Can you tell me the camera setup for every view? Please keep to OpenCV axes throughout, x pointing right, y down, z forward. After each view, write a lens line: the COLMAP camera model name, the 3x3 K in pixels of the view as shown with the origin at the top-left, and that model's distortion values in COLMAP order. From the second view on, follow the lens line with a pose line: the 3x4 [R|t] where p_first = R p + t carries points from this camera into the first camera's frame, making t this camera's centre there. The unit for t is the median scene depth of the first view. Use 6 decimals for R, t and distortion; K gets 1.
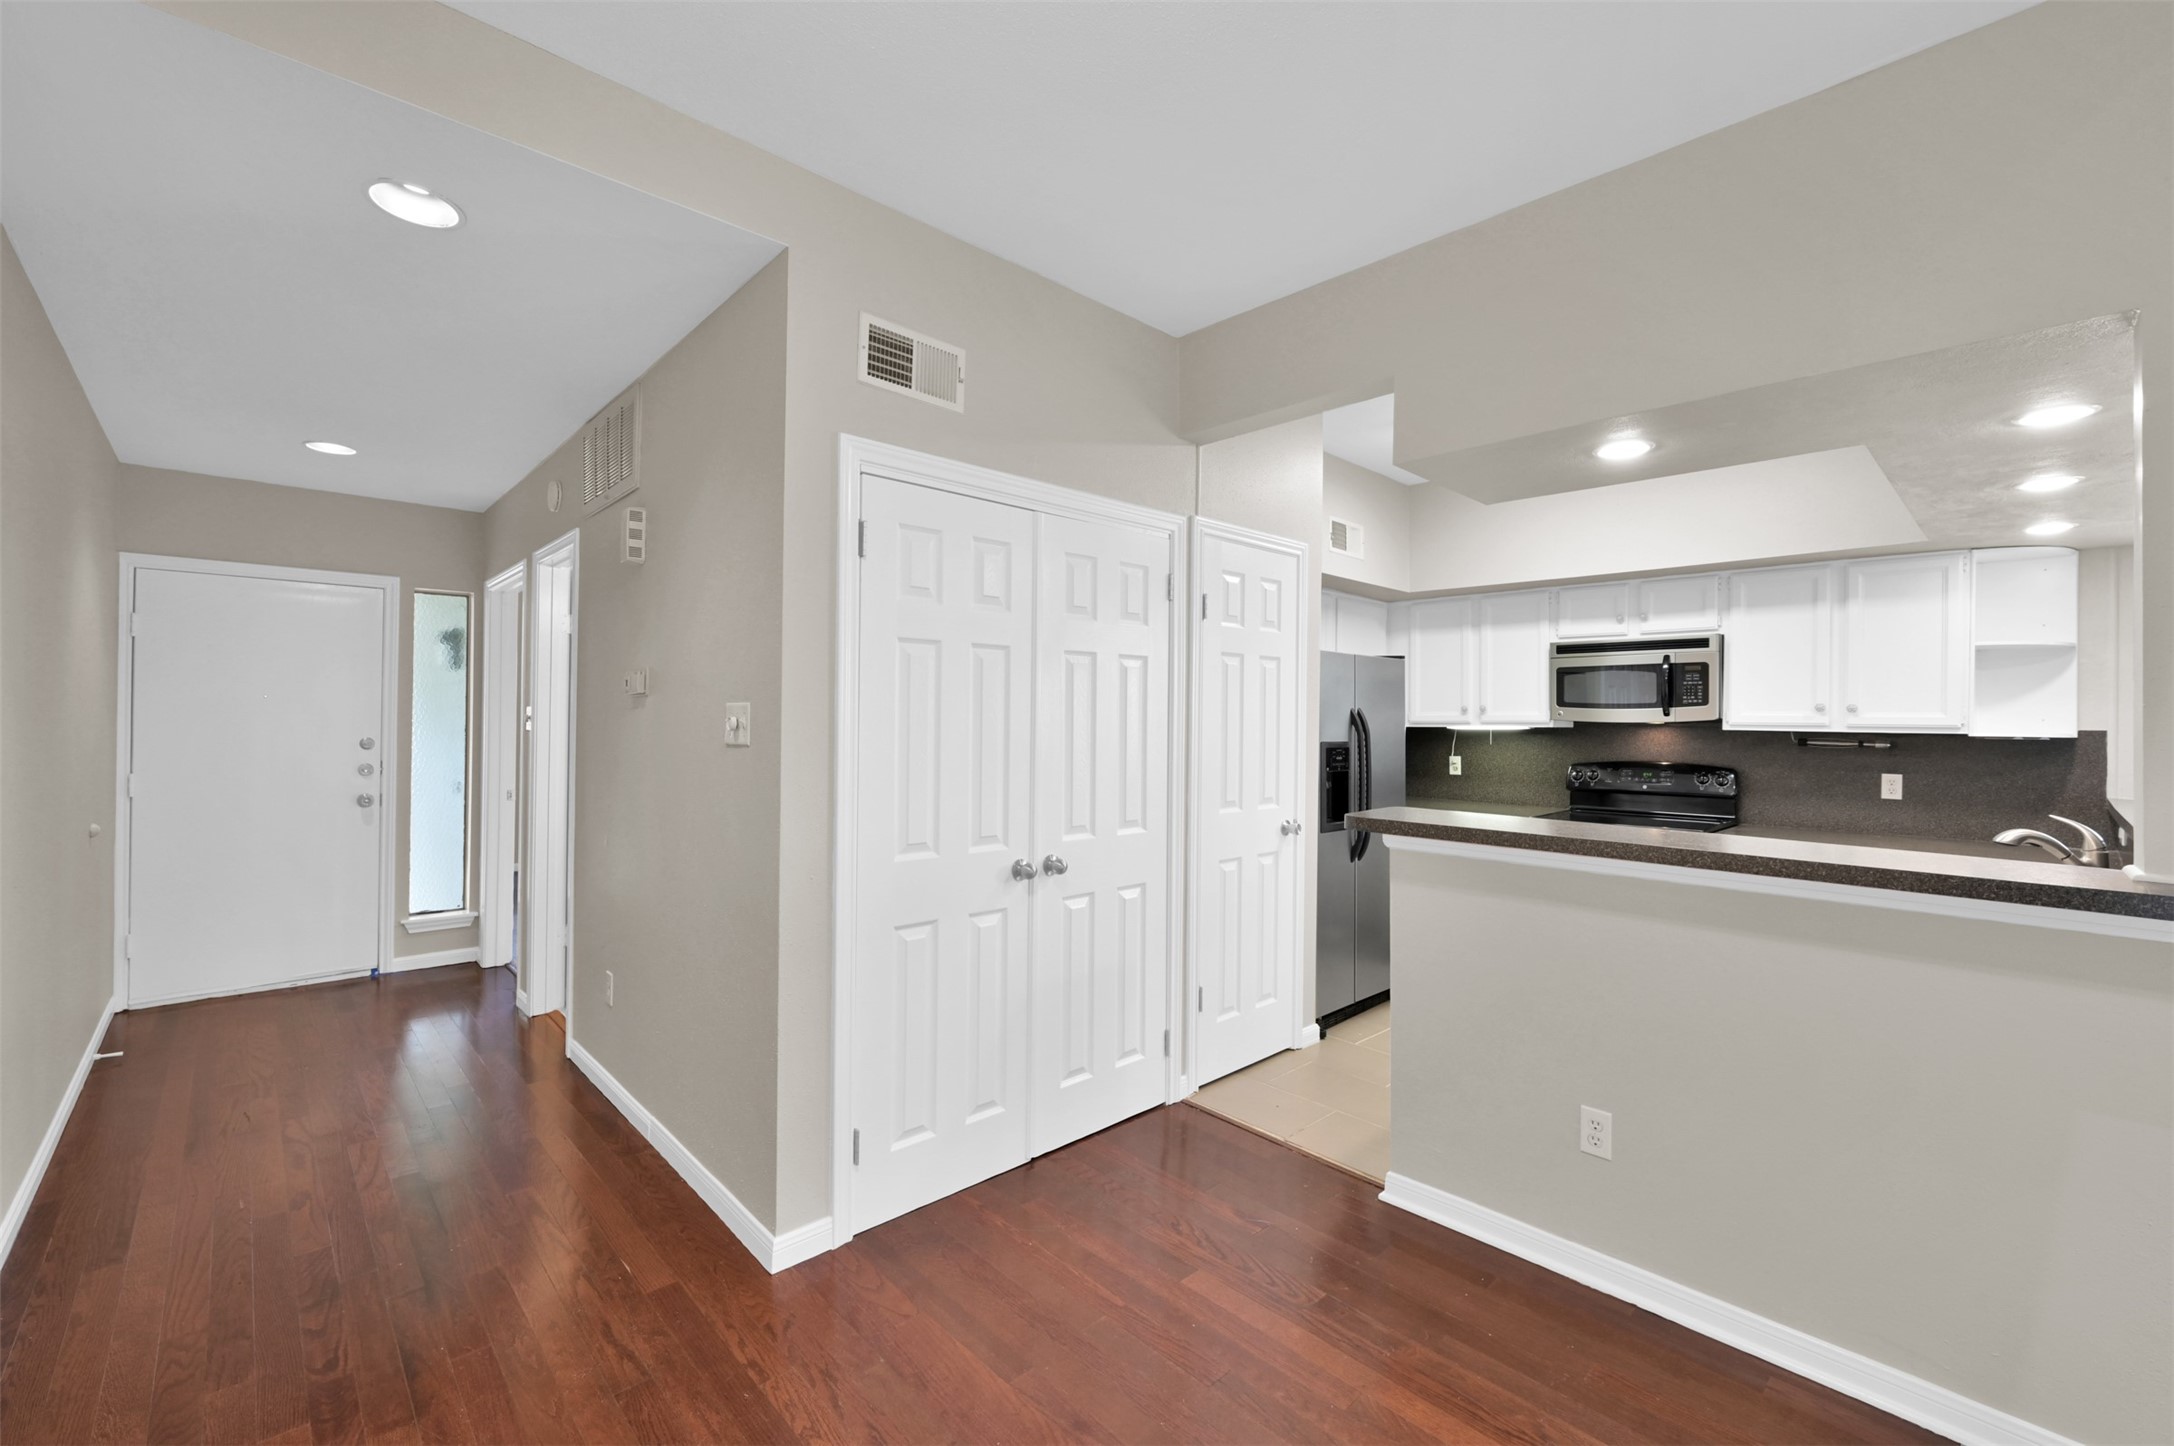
lens RADIAL K [[899.9, 0, 1085.1], [0, 899.9, 716.6], [0, 0, 1]] dist [0.000921, 0.000008]
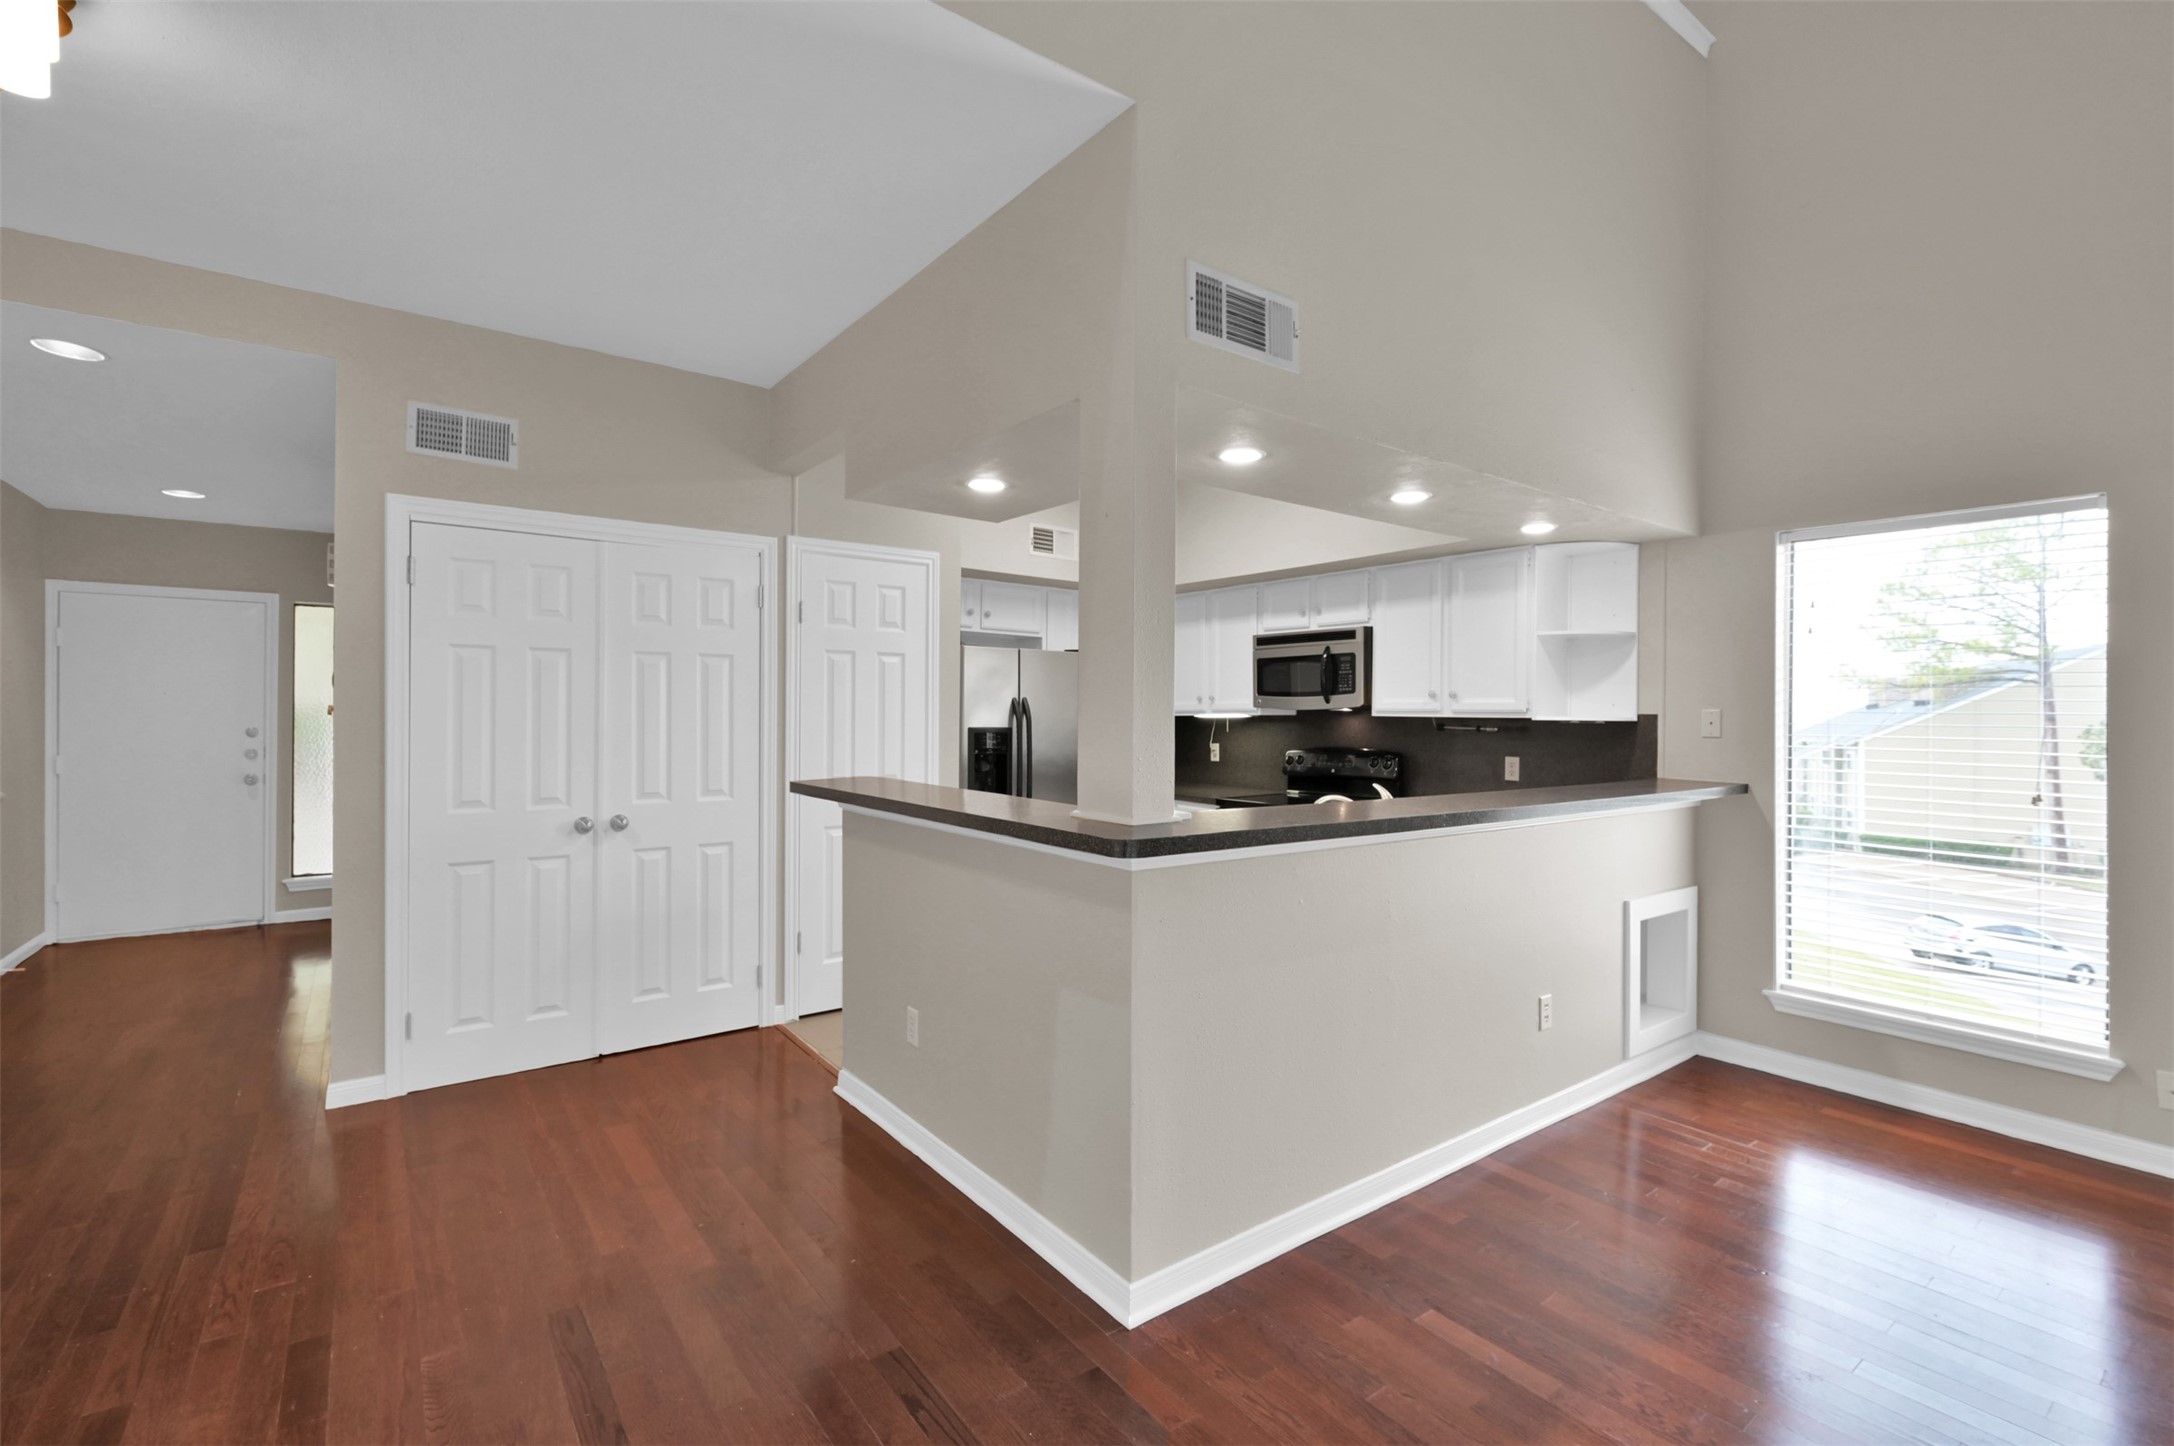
lens RADIAL K [[959.1, 0, 1083.0], [0, 959.1, 715.9], [0, 0, 1]] dist [0.000802, 0.000532]
pose [[0.993741, -0.003896, -0.111641, 0.538734], [0.004347, 0.999983, 0.003795, 0.009544], [0.111624, -0.004257, 0.993741, -0.180940]]
